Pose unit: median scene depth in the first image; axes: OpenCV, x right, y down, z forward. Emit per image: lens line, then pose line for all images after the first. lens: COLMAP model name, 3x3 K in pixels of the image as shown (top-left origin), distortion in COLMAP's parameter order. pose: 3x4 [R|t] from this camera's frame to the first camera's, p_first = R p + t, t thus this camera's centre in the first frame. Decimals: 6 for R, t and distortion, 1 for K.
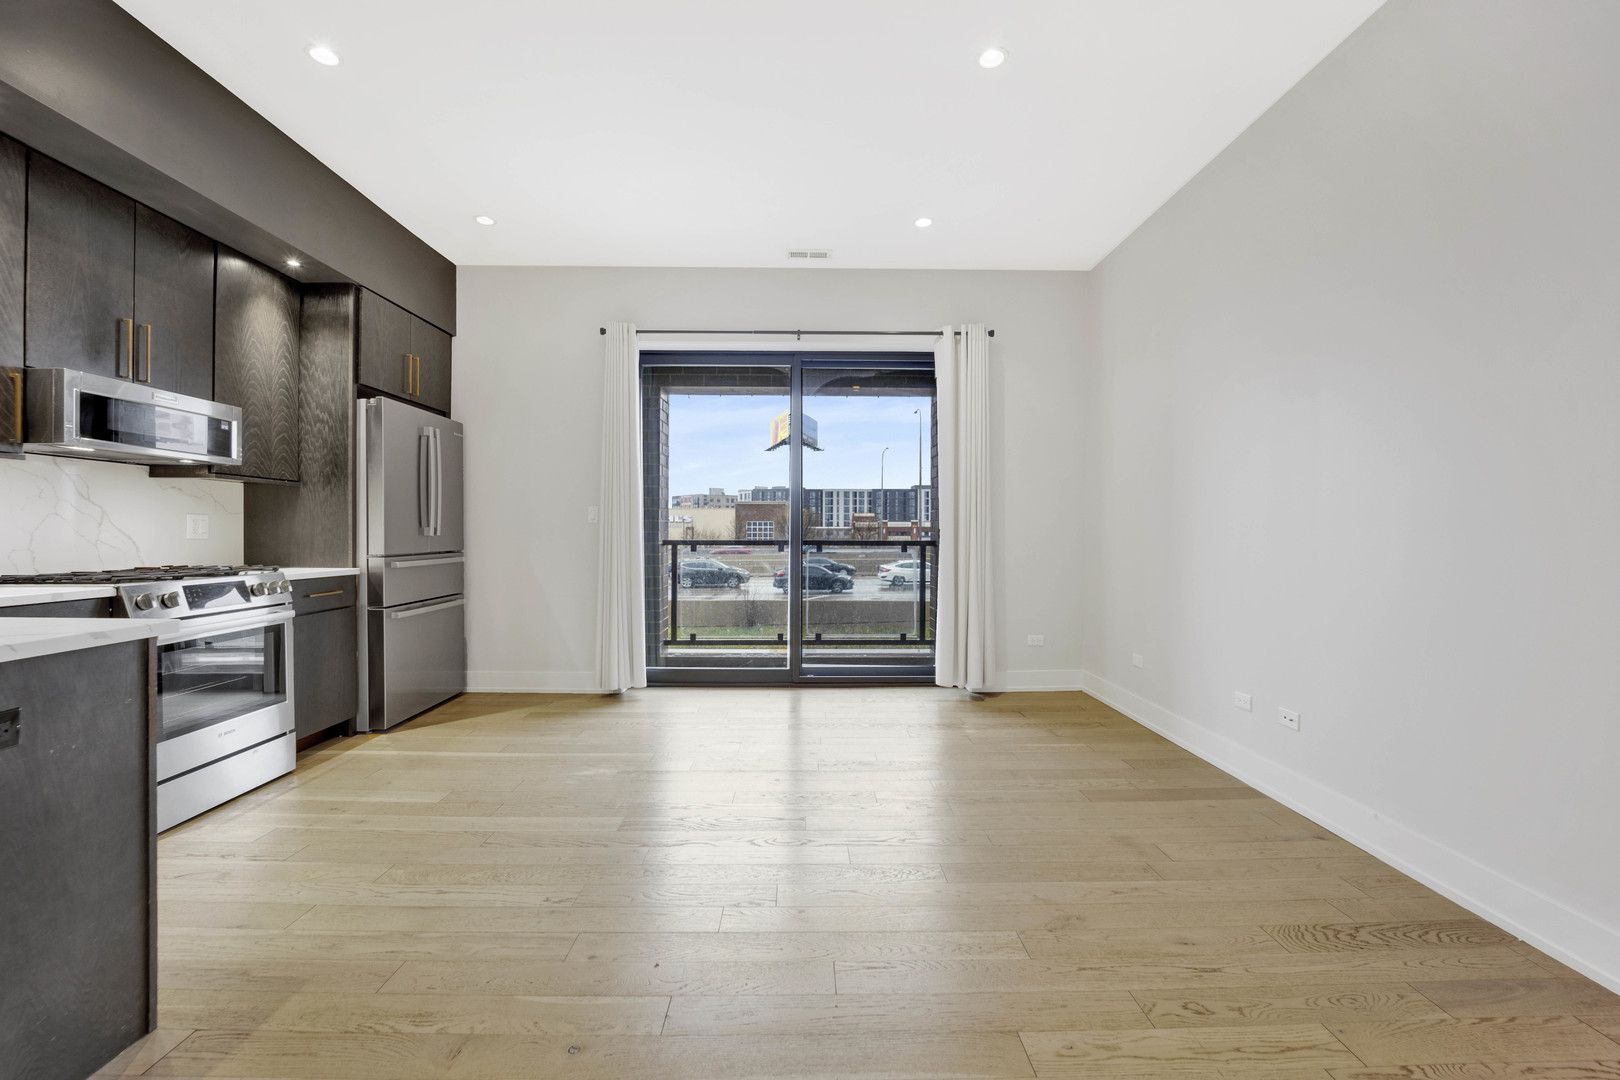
lens RADIAL K [[667.5, 0, 808.6], [0, 667.5, 538.7], [0, 0, 1]] dist [-0.019120, -0.000163]
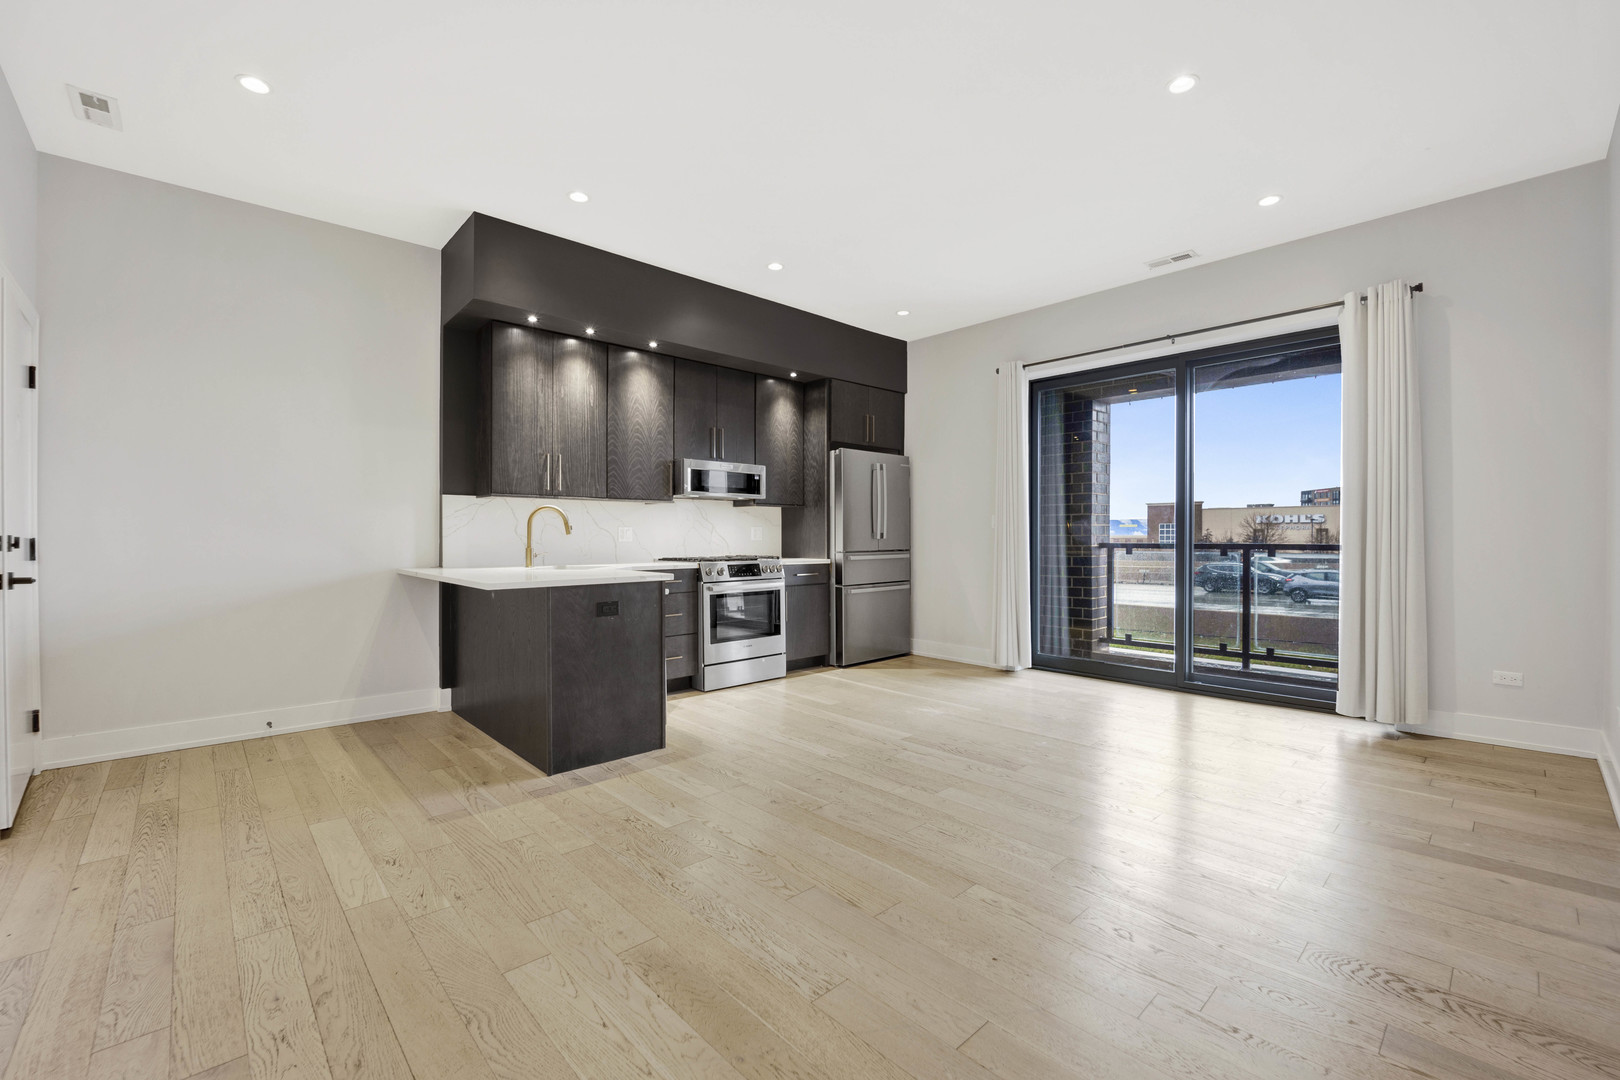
lens RADIAL K [[667.5, 0, 808.6], [0, 667.5, 538.7], [0, 0, 1]] dist [-0.019120, -0.000163]
pose [[0.672591, -0.000457, -0.740014, 0.446176], [-0.003108, 0.999989, -0.003442, 0.001006], [0.740007, 0.004615, 0.672583, -0.096034]]
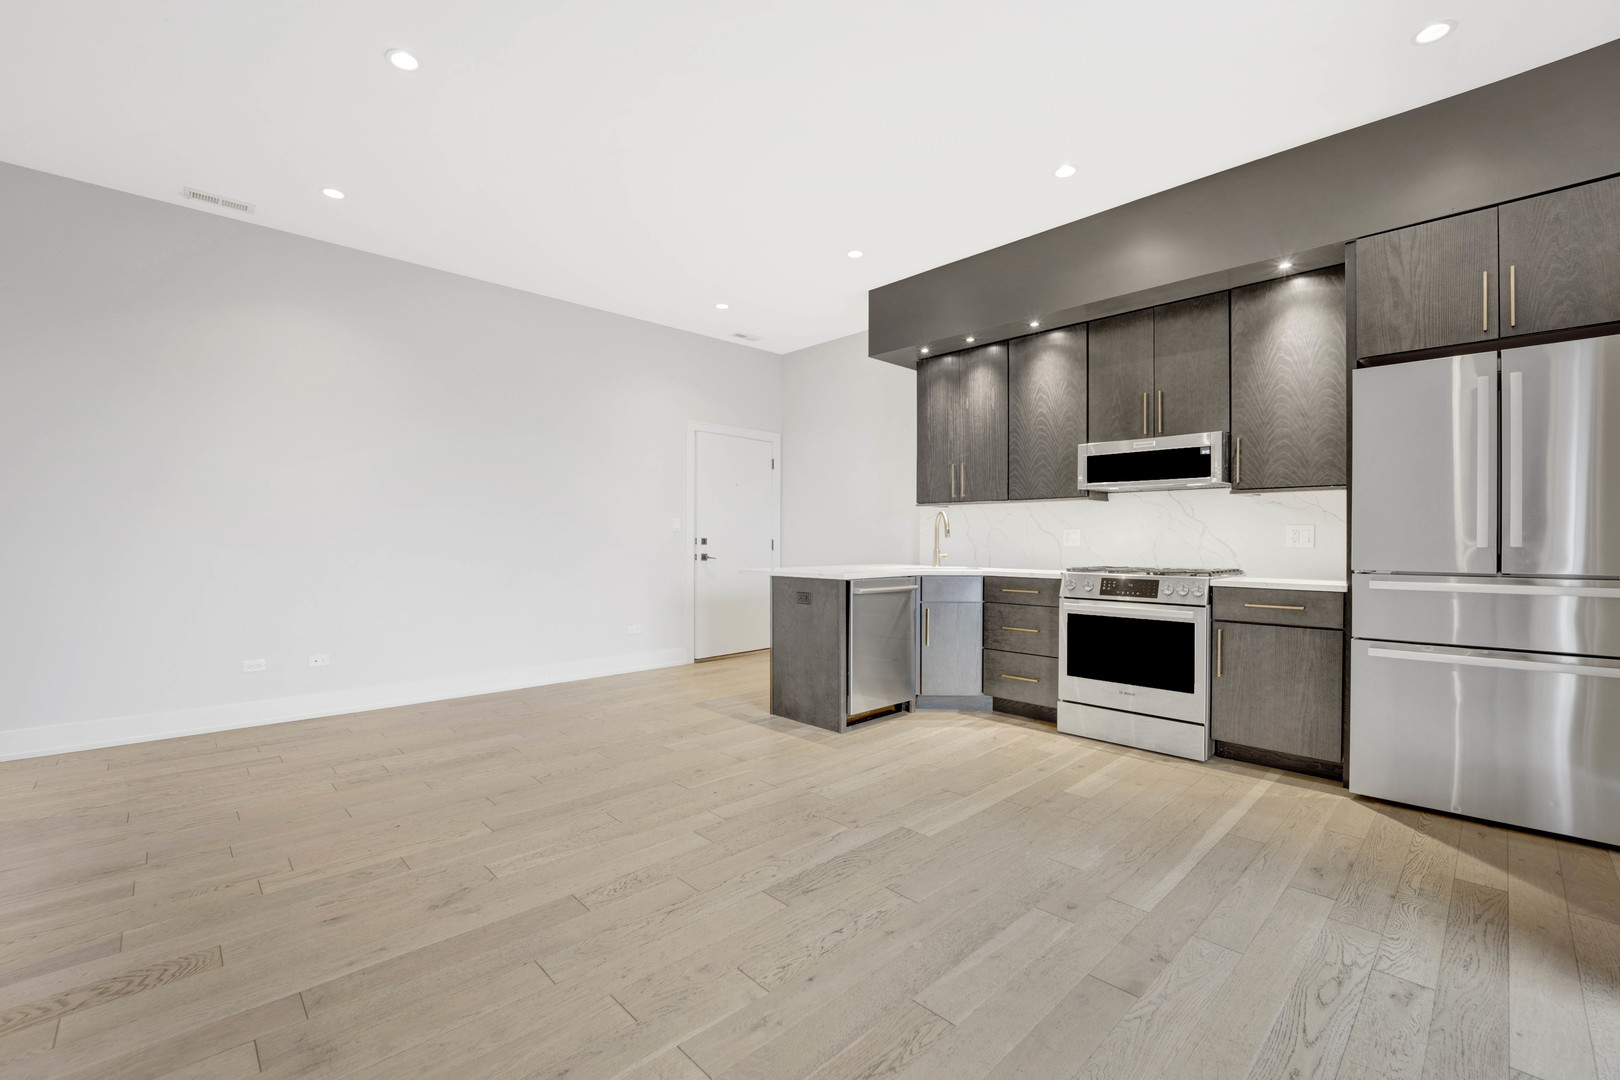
lens RADIAL K [[678.4, 0, 816.9], [0, 678.4, 536.0], [0, 0, 1]] dist [-0.001338, -0.000031]
pose [[-0.717912, -0.003675, -0.696124, 0.370781], [-0.008165, 0.999962, 0.003142, -0.014213], [0.696086, 0.007939, -0.717915, 1.120084]]
